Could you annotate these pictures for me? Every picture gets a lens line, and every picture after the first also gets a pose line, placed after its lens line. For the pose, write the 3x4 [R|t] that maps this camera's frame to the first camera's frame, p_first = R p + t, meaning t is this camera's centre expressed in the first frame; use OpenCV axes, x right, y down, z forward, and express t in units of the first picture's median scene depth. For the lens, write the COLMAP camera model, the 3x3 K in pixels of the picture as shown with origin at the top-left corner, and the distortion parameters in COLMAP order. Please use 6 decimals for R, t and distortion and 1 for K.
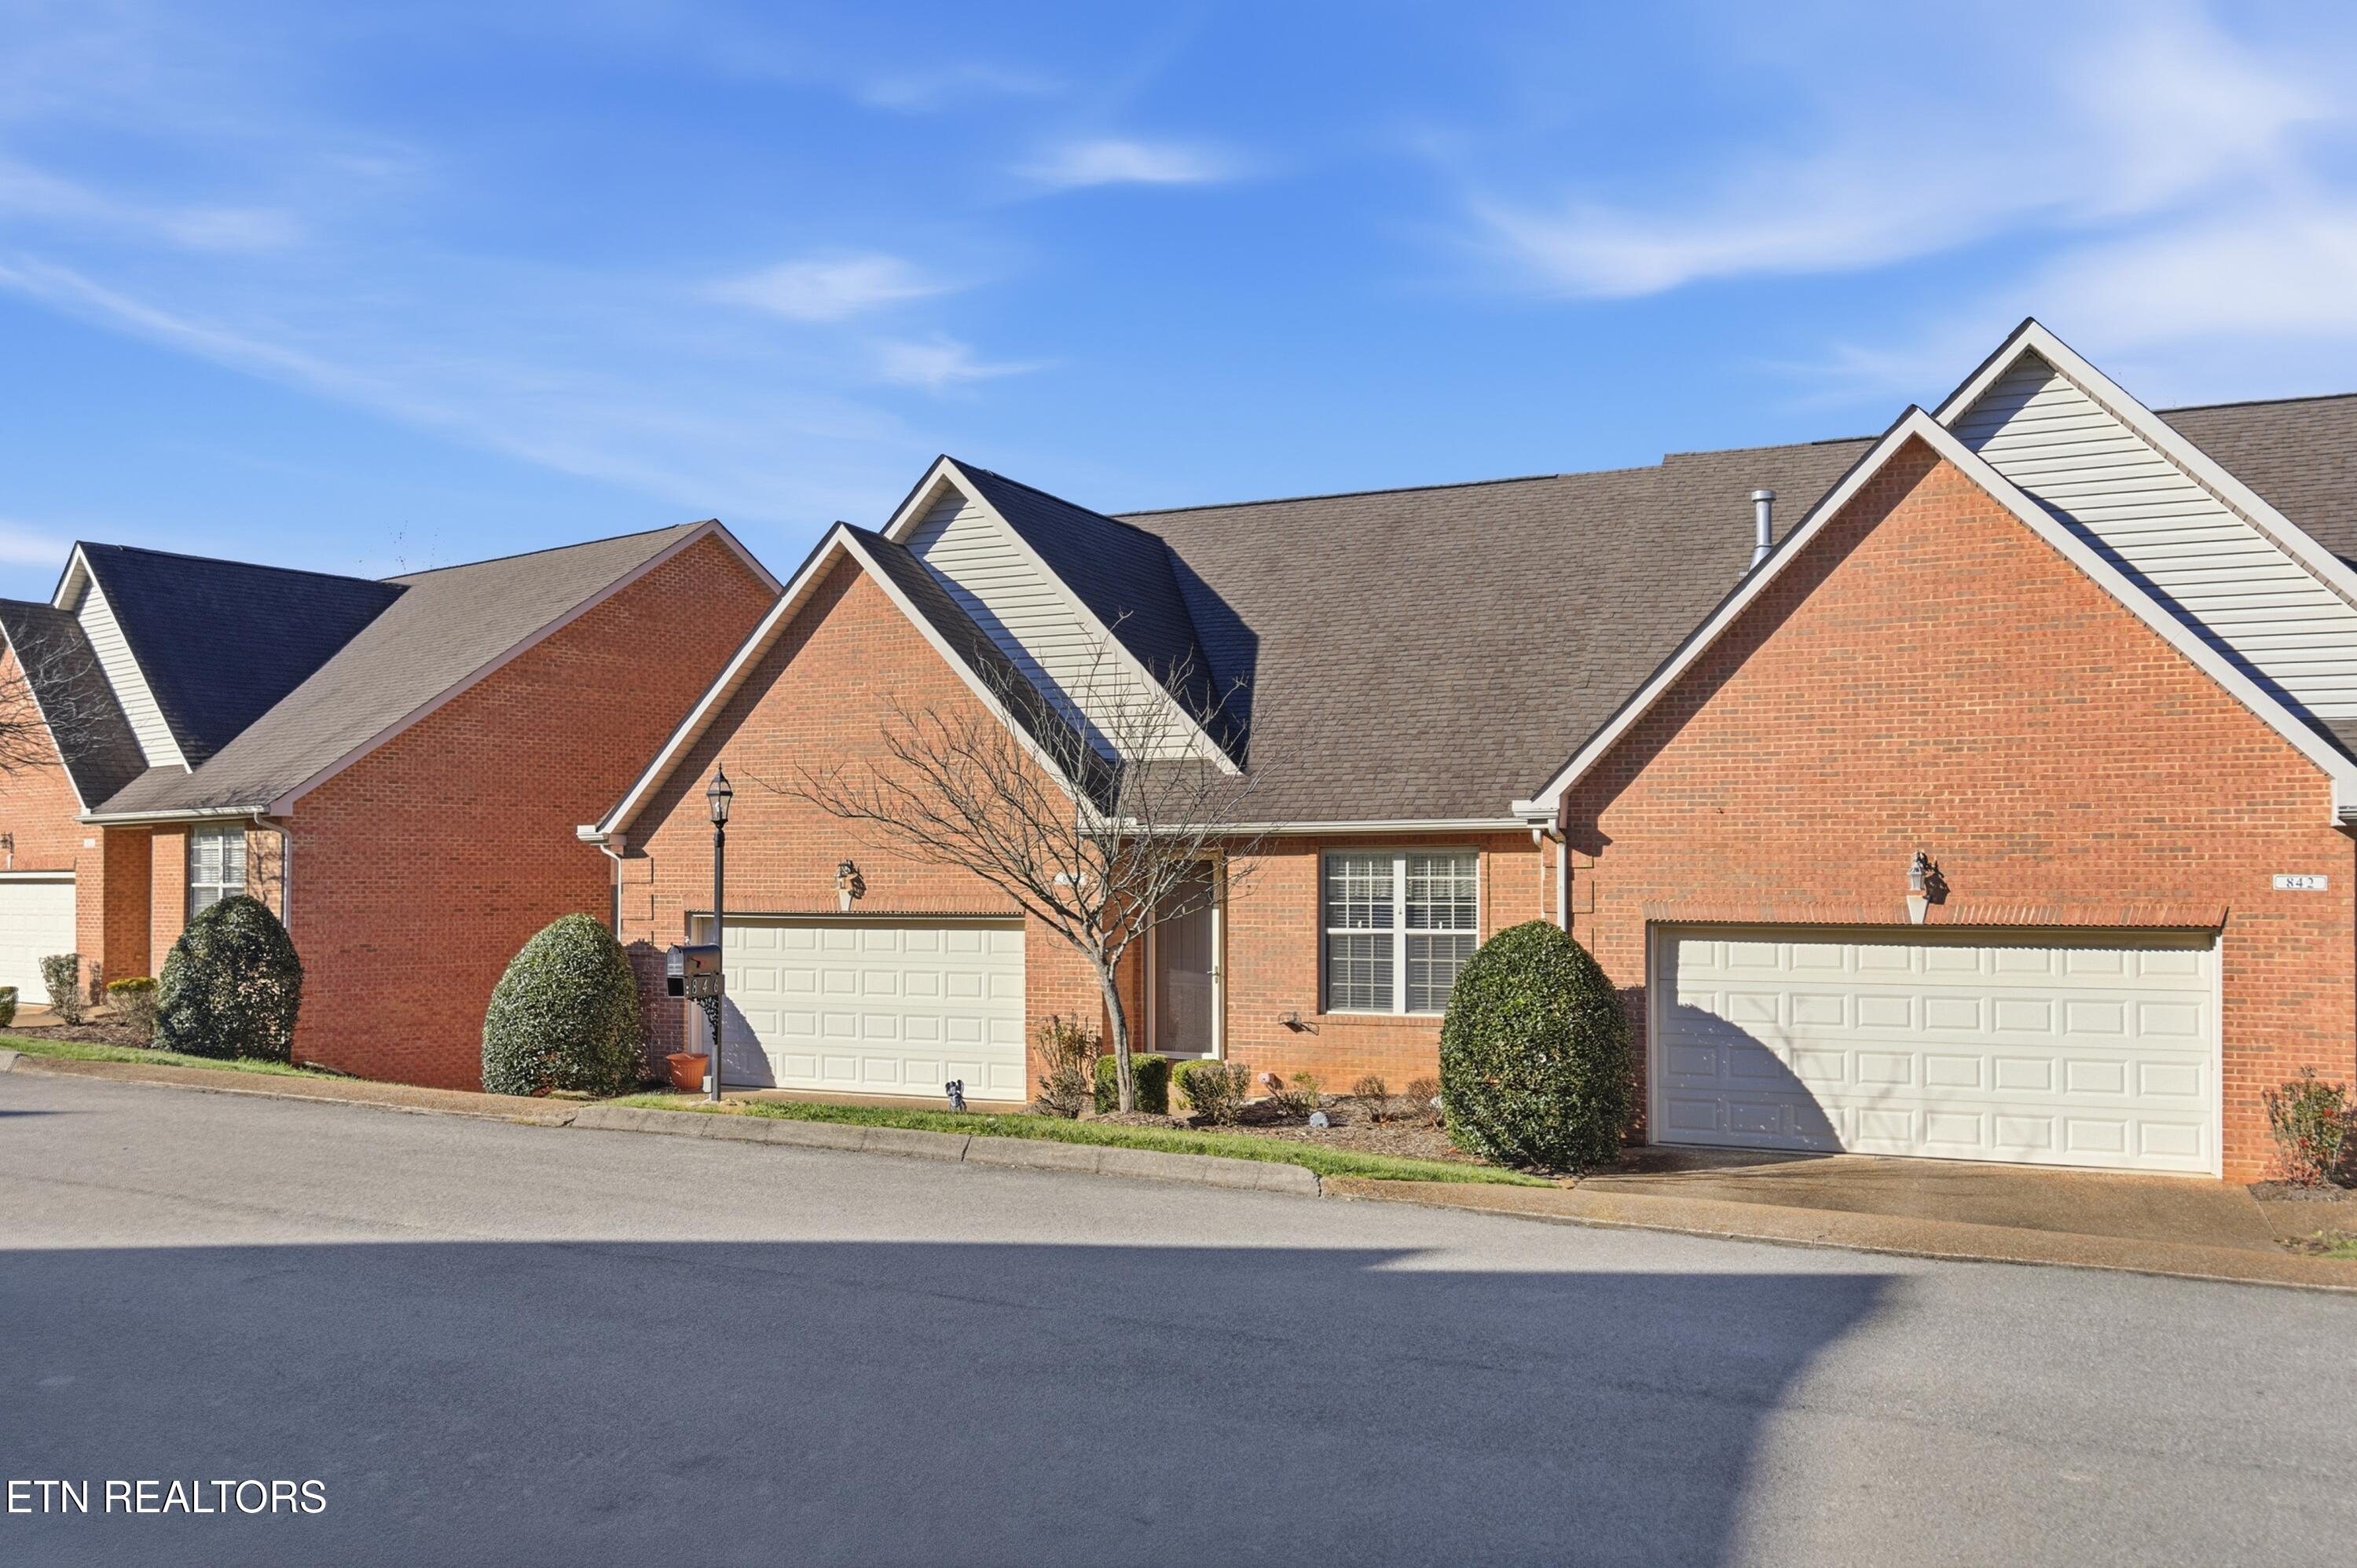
lens RADIAL K [[1897.1, 0, 1178.5], [0, 1897.1, 851.9], [0, 0, 1]] dist [-0.003428, -0.000688]
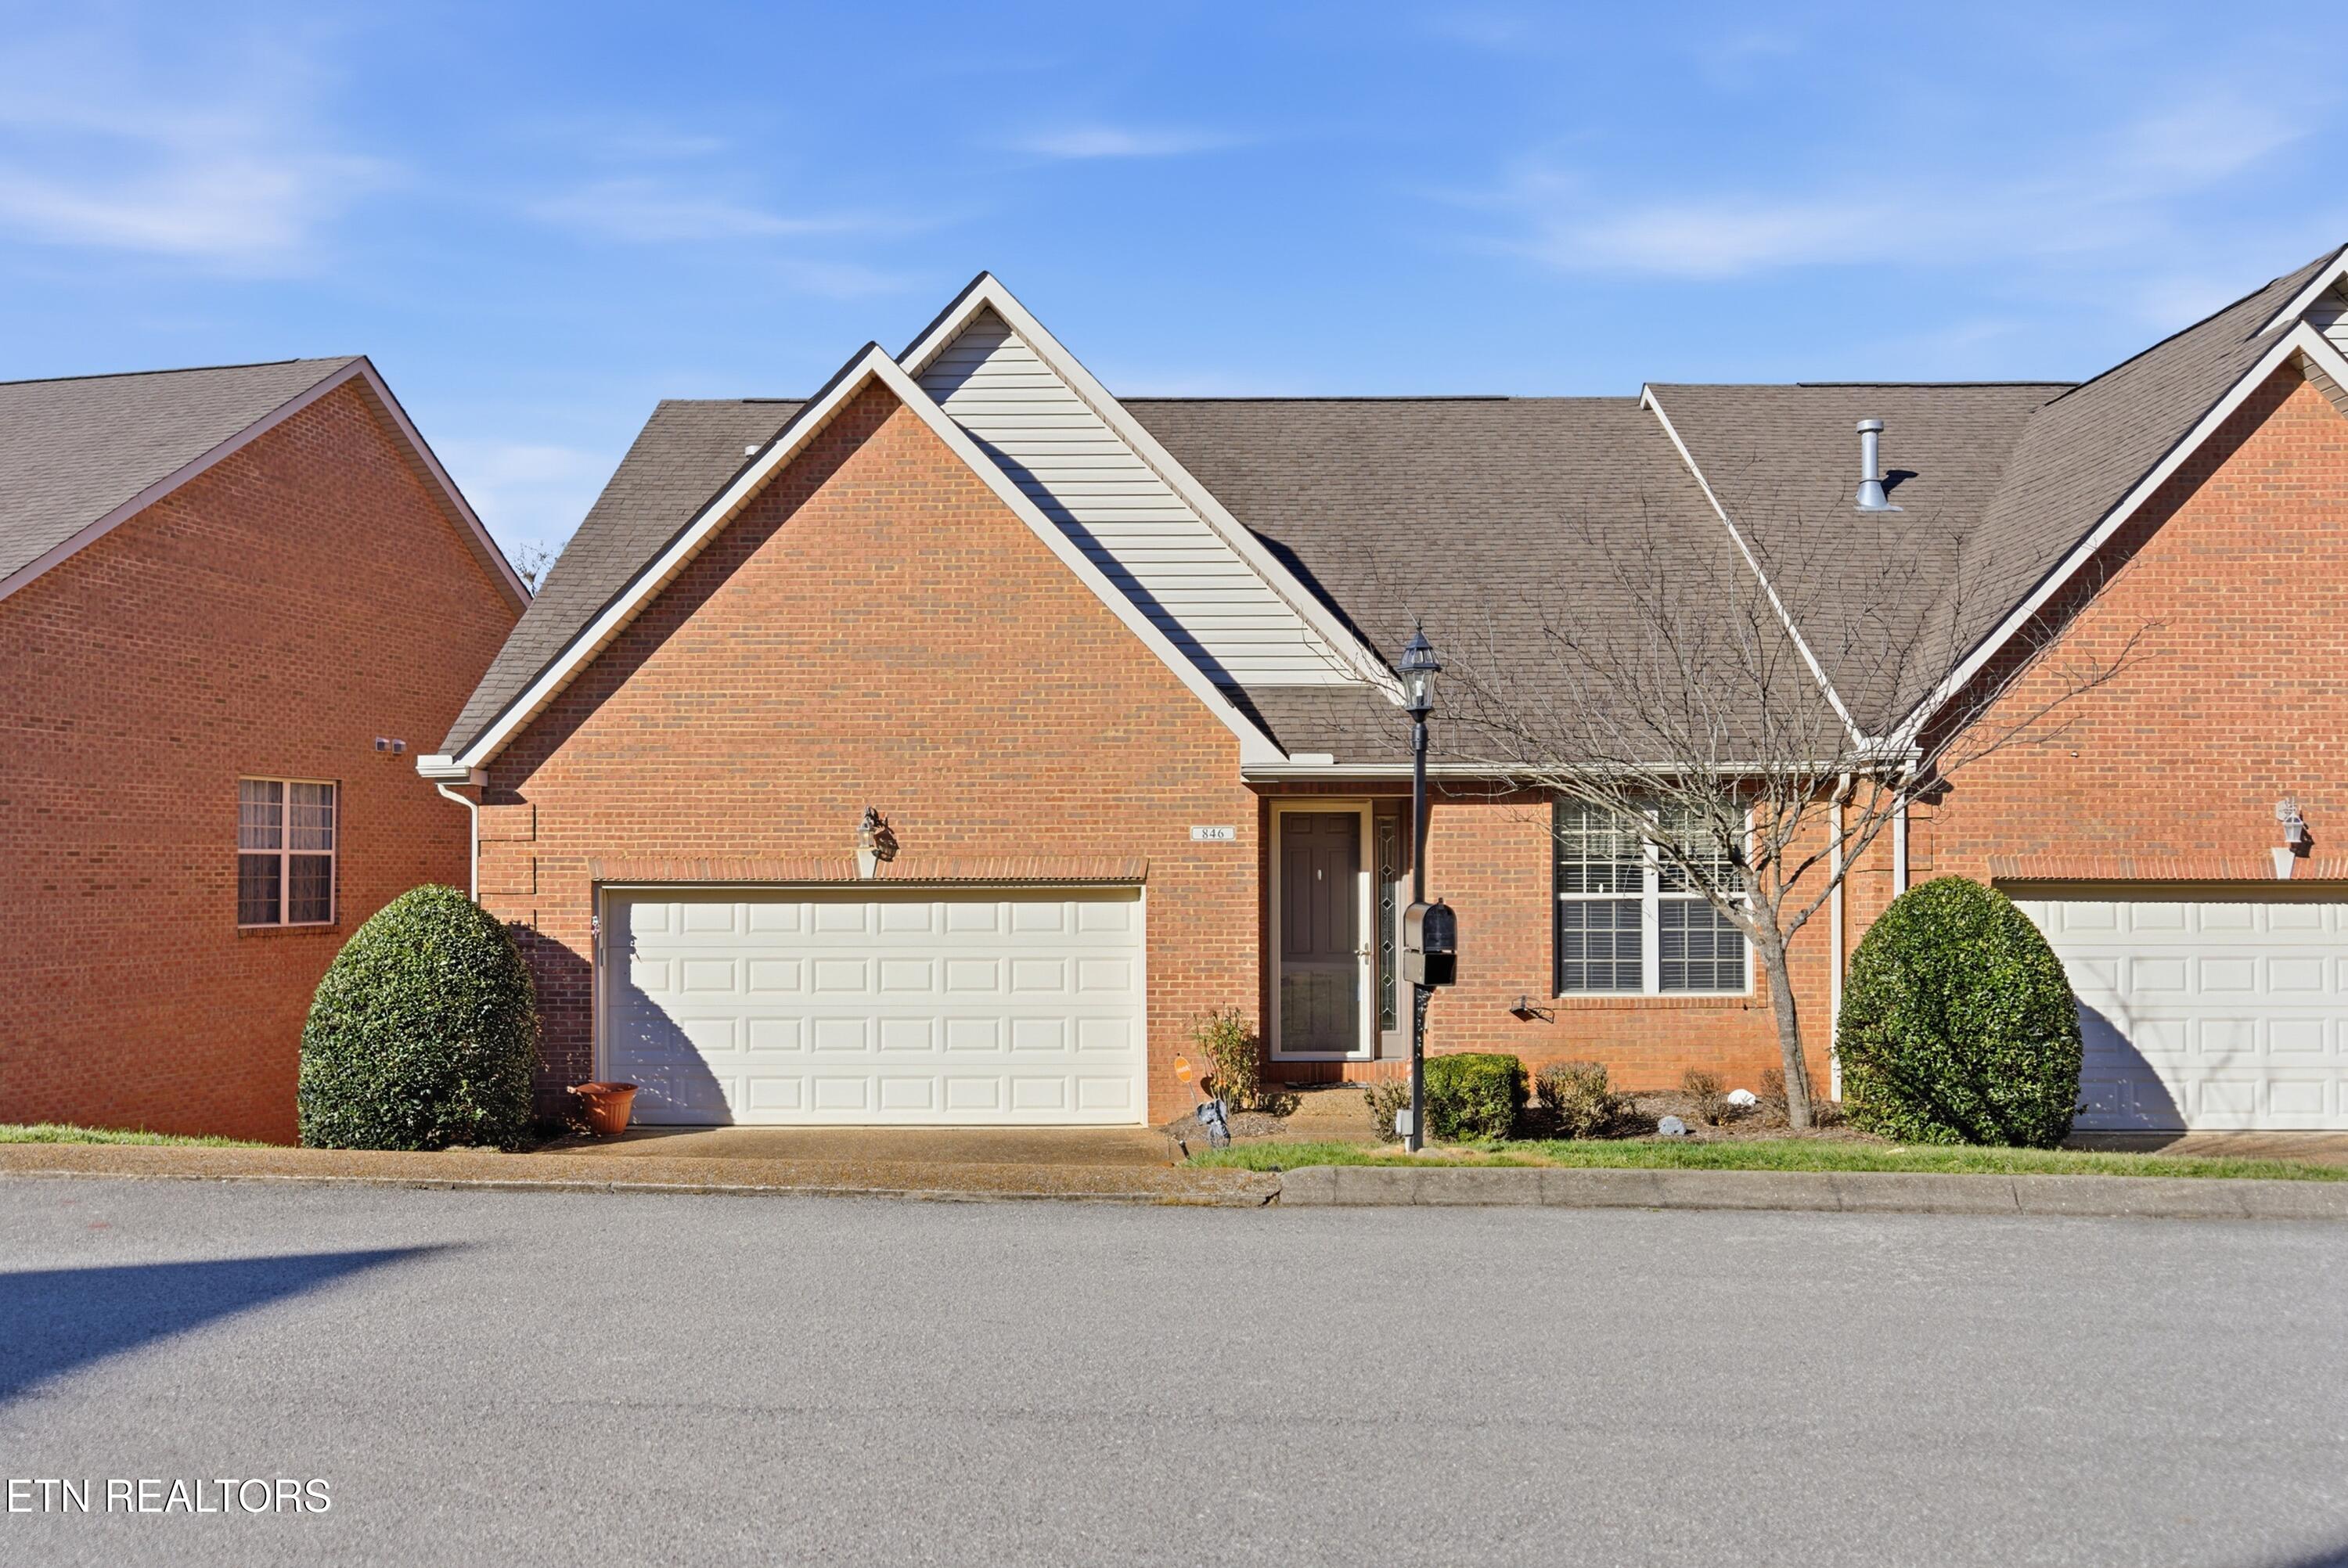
lens RADIAL K [[1894.9, 0, 1173.0], [0, 1894.9, 859.5], [0, 0, 1]] dist [-0.003145, 0.005328]
pose [[0.911140, 0.001781, 0.412093, -0.421227], [-0.004212, 0.999979, 0.004991, 0.022739], [-0.412075, -0.006284, 0.911128, 0.327121]]
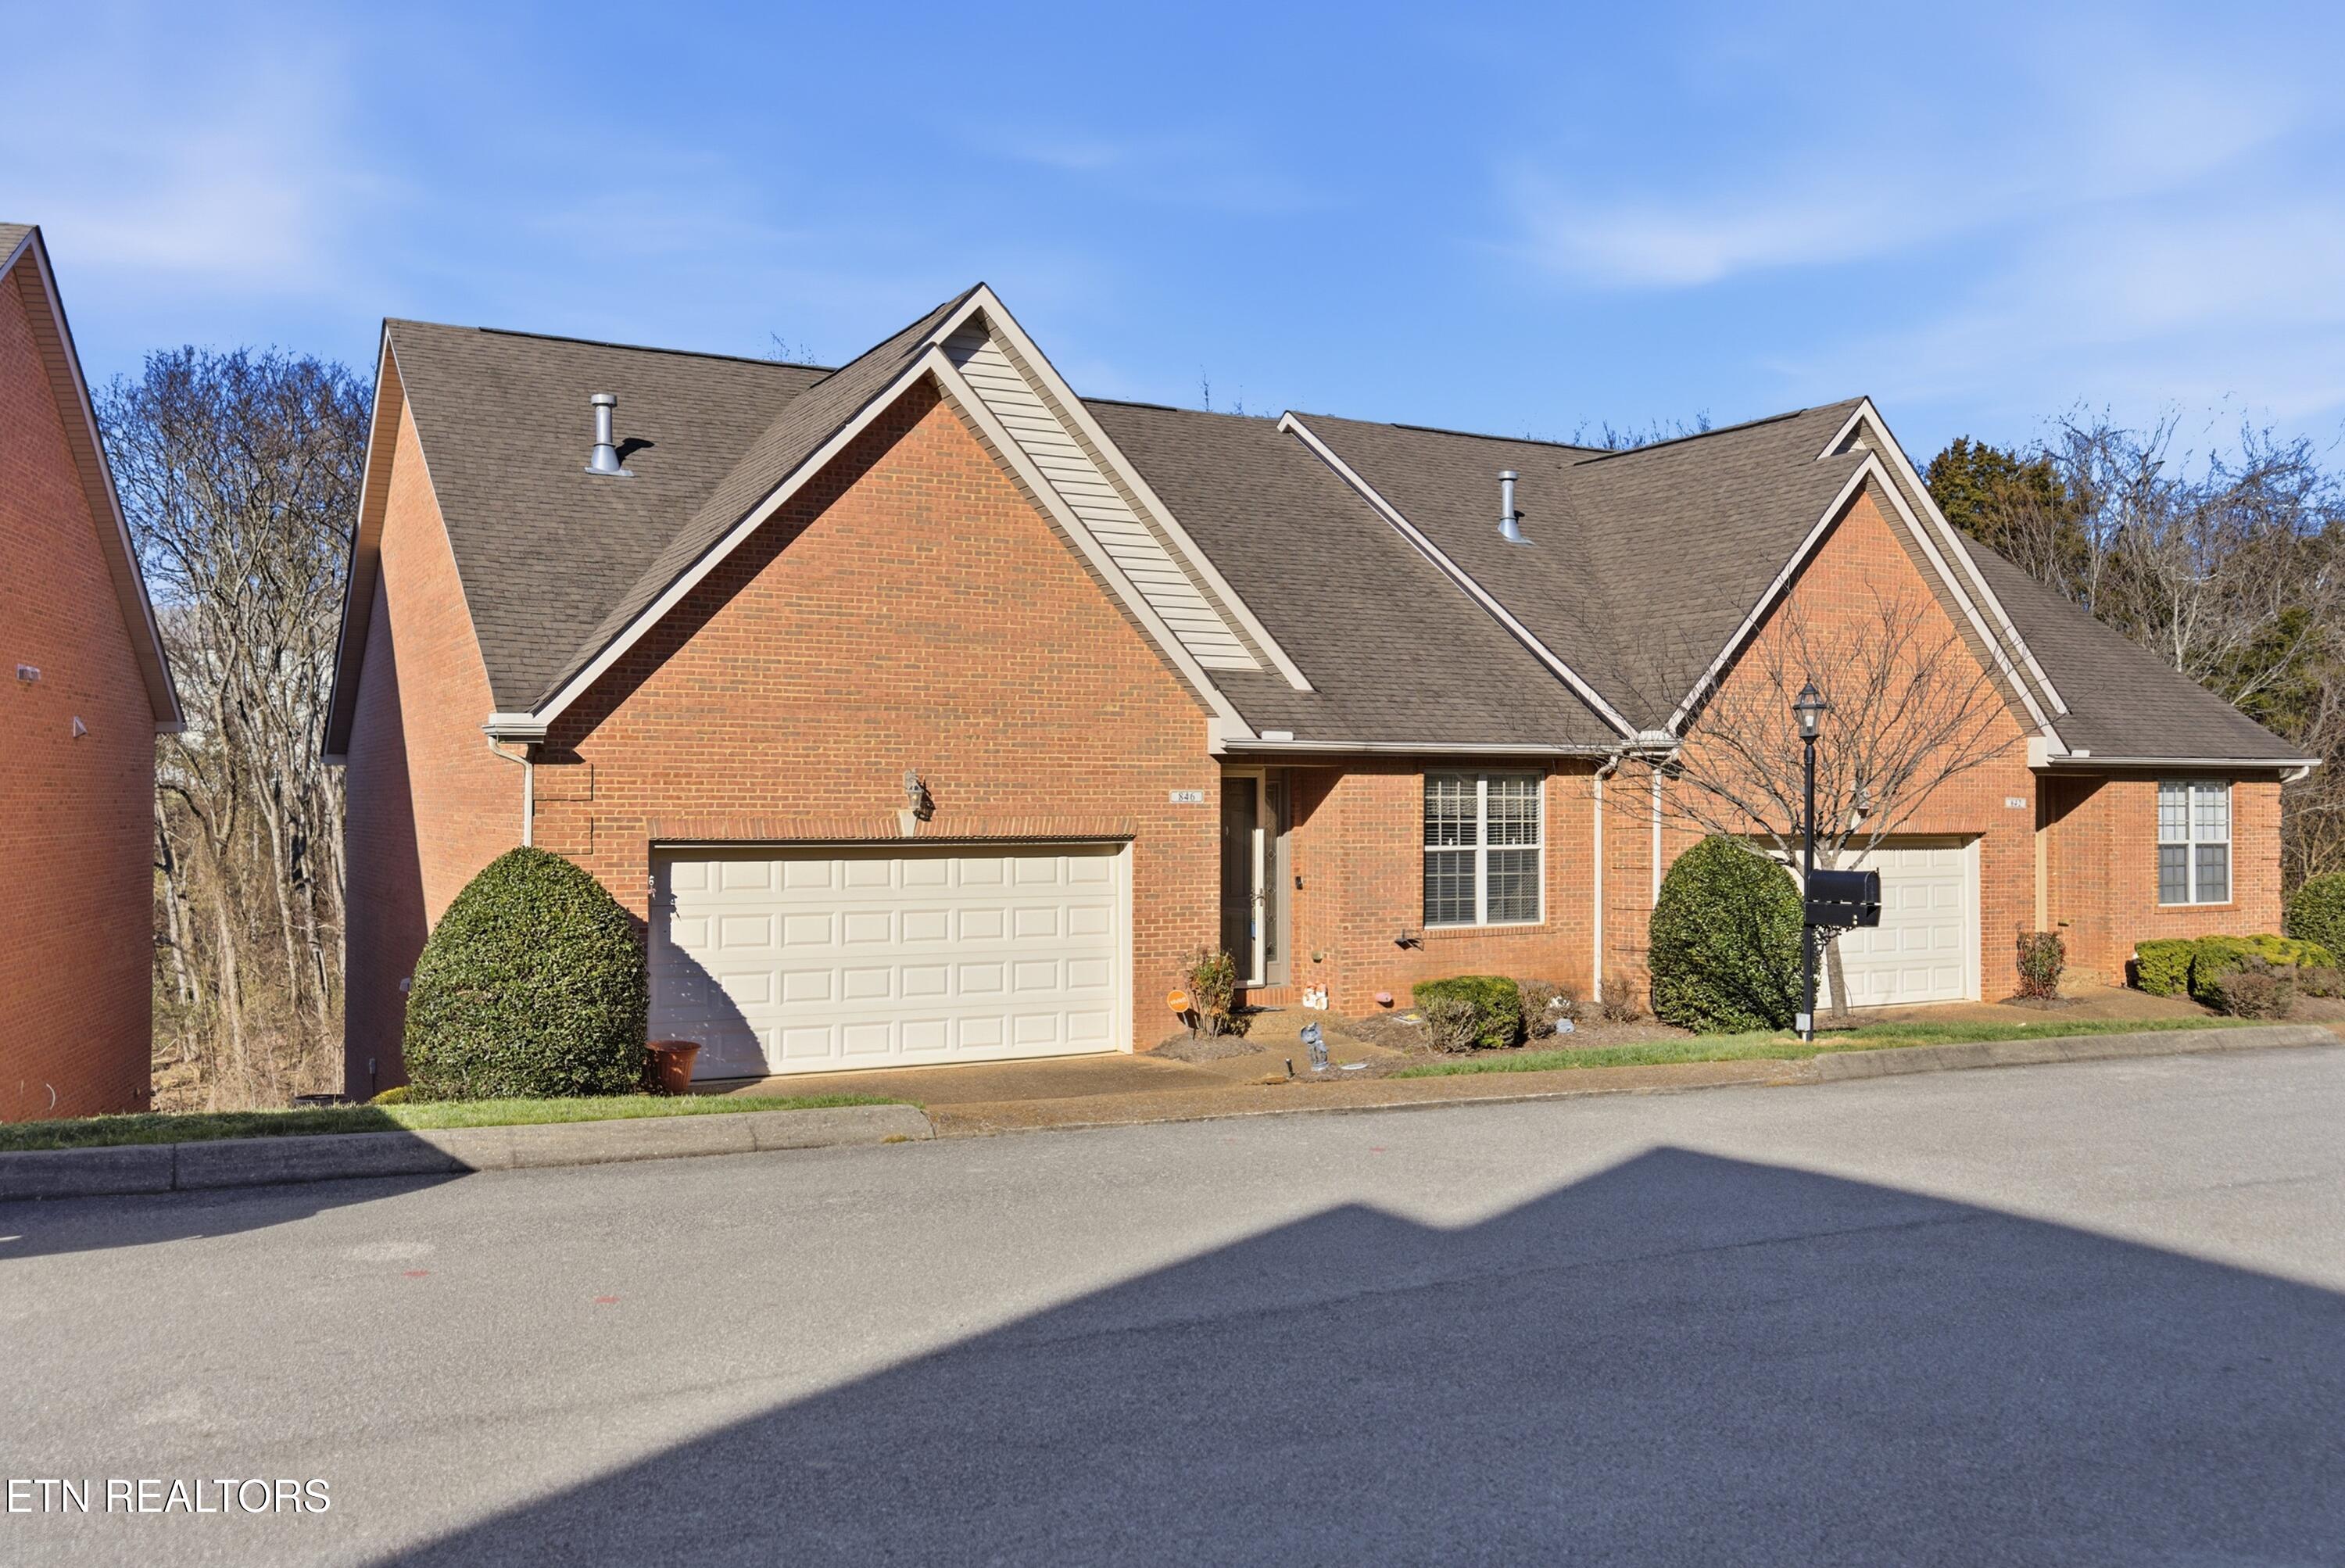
lens RADIAL K [[1919.1, 0, 1171.2], [0, 1919.1, 763.1], [0, 0, 1]] dist [0.007644, 0.001917]
pose [[0.594420, 0.016735, 0.803981, -0.857301], [-0.015675, 0.999835, -0.009223, 0.007235], [-0.804002, -0.007120, 0.594584, 0.501922]]
